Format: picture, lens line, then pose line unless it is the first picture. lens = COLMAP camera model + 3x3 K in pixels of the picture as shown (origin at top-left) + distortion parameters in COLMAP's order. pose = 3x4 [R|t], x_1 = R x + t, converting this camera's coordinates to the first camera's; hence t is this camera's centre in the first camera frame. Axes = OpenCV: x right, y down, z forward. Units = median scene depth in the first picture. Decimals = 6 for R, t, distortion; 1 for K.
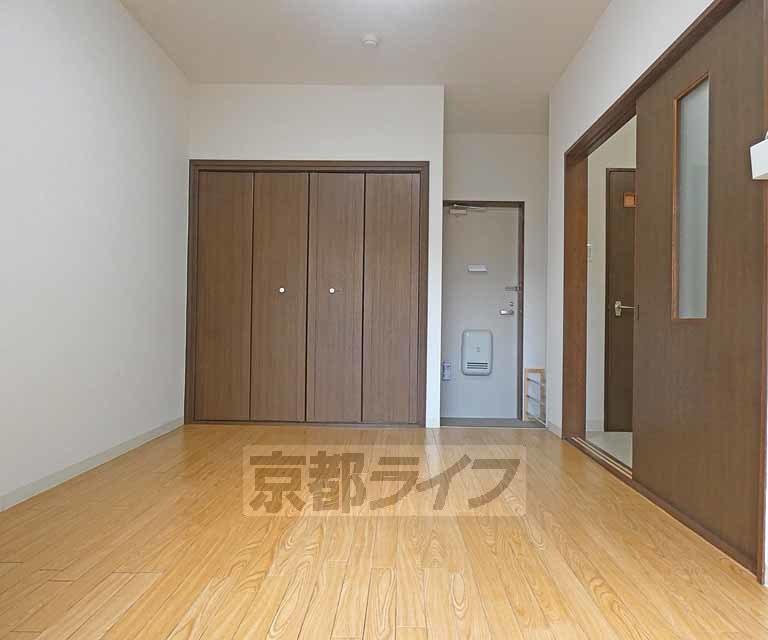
lens RADIAL K [[514.6, 0, 389.7], [0, 514.6, 310.4], [0, 0, 1]] dist [-0.019830, -0.001110]
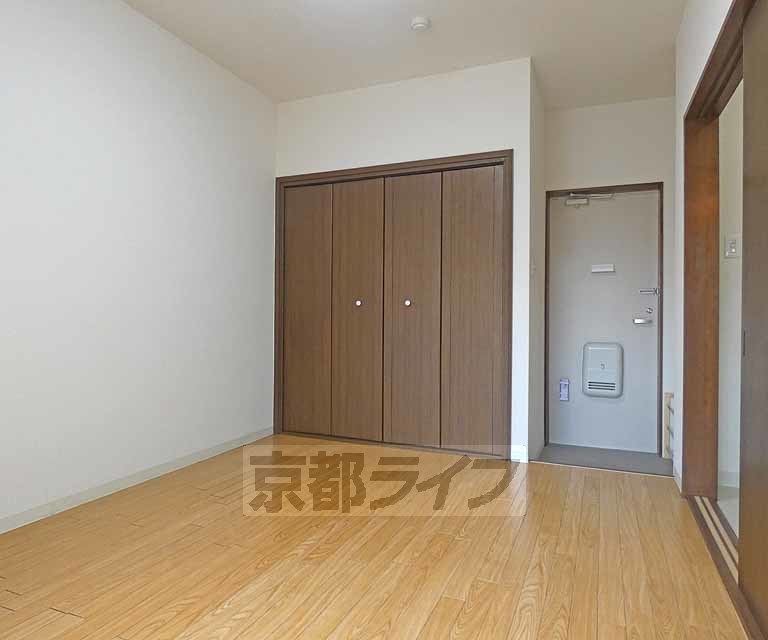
lens RADIAL K [[505.7, 0, 383.6], [0, 505.7, 311.2], [0, 0, 1]] dist [-0.016630, 0.000772]
pose [[0.922300, -0.008581, -0.386379, 0.197690], [0.015425, 0.999774, 0.014618, -0.037402], [0.386167, -0.019442, 0.922224, 0.140593]]
